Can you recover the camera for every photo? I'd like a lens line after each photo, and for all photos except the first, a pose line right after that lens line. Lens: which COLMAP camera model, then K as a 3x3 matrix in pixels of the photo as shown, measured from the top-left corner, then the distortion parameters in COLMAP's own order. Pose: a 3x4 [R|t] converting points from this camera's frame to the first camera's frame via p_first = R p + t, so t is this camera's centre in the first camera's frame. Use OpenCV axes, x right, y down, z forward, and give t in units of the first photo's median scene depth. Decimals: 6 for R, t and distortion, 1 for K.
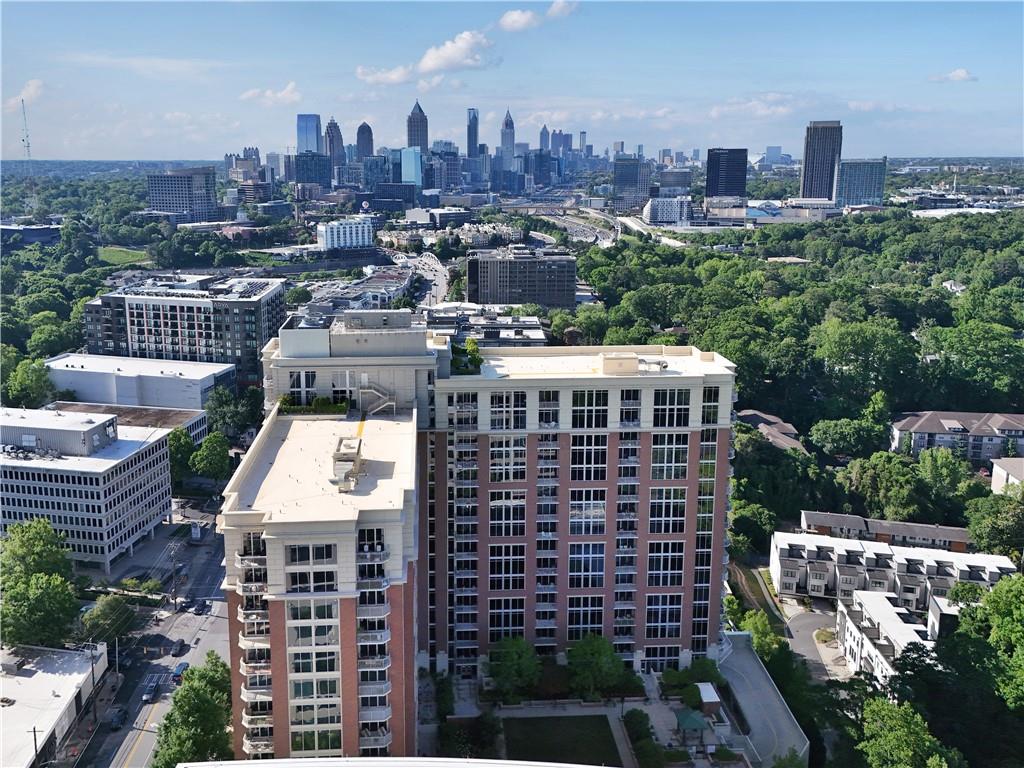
lens RADIAL K [[742.2, 0, 512.0], [0, 742.2, 384.0], [0, 0, 1]] dist [0.102052, -0.123384]
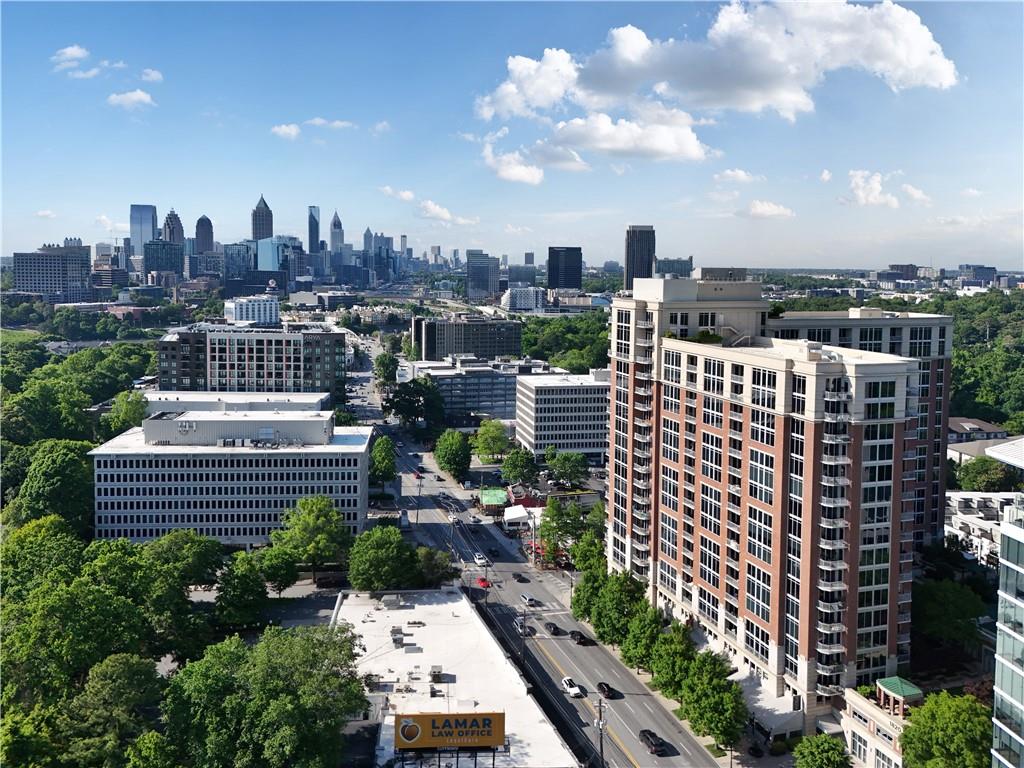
lens RADIAL K [[729.1, 0, 511.9], [0, 729.1, 415.1], [0, 0, 1]] dist [0.046606, -0.002403]
pose [[0.968912, -0.040702, 0.244034, -0.128200], [0.061900, 0.994884, -0.079834, 0.034886], [-0.239536, 0.092458, 0.966475, -0.013184]]
